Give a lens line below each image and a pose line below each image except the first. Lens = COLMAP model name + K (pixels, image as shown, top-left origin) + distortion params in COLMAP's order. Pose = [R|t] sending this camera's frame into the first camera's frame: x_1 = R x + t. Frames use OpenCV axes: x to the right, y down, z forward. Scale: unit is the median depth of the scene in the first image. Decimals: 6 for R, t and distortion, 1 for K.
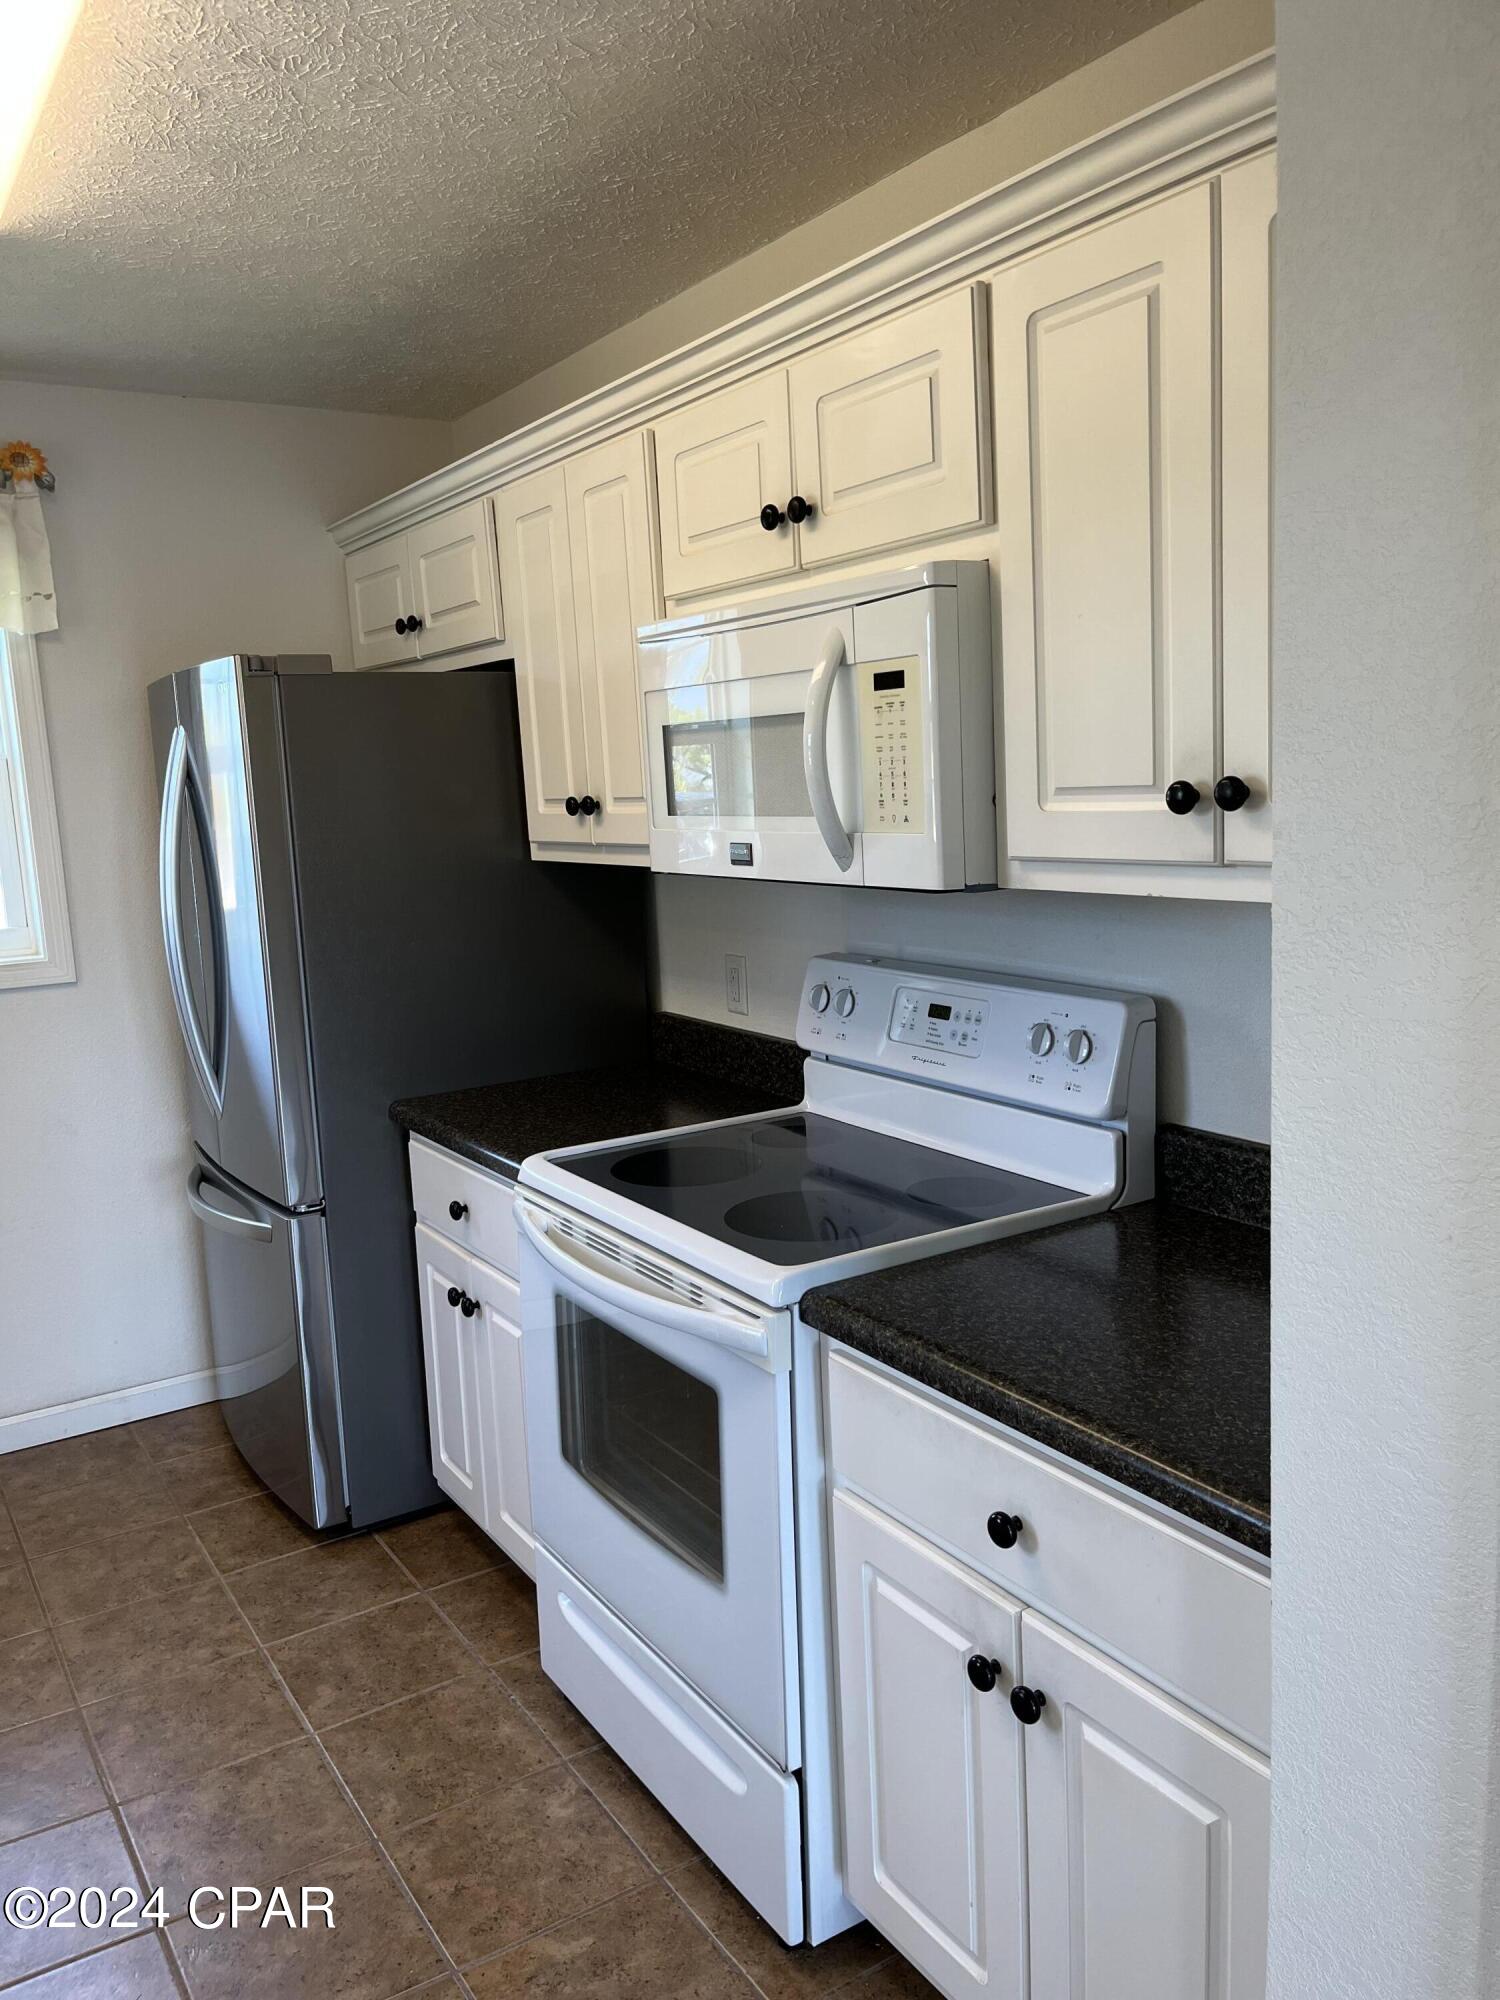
lens RADIAL K [[1509.1, 0, 743.0], [0, 1509.1, 996.5], [0, 0, 1]] dist [0.072373, -0.108257]
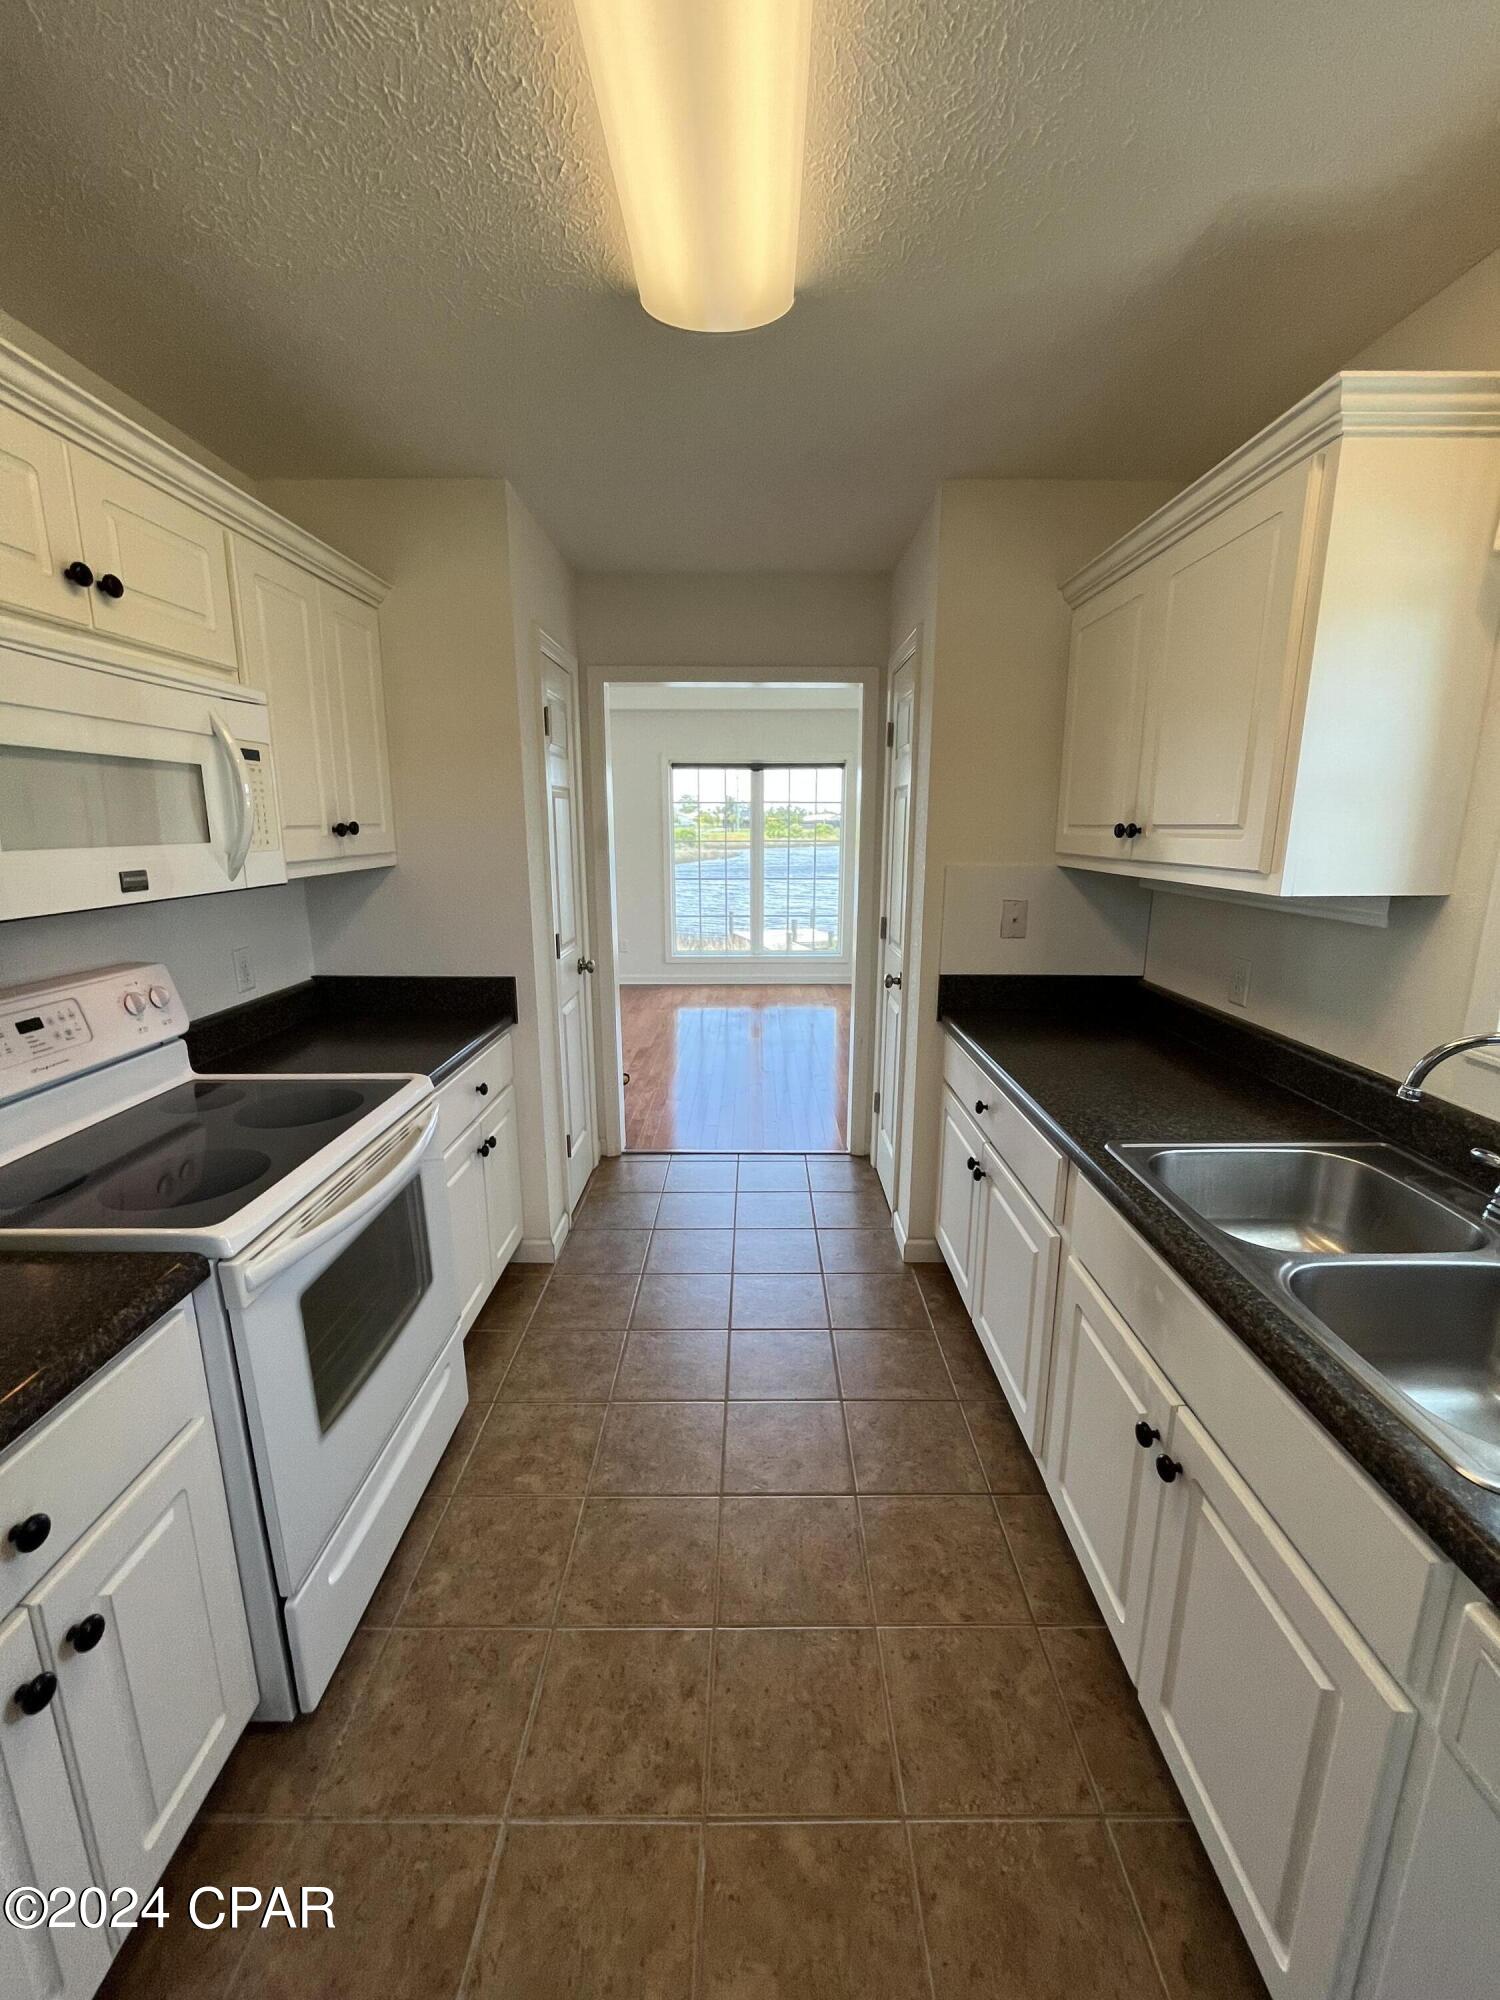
lens RADIAL K [[804.8, 0, 748.8], [0, 804.8, 1012.7], [0, 0, 1]] dist [-0.001122, 0.000008]
pose [[-0.839621, -0.077921, 0.537554, -0.623860], [0.119565, 0.938869, 0.322846, -0.124492], [-0.529850, 0.335341, -0.778977, 1.117870]]
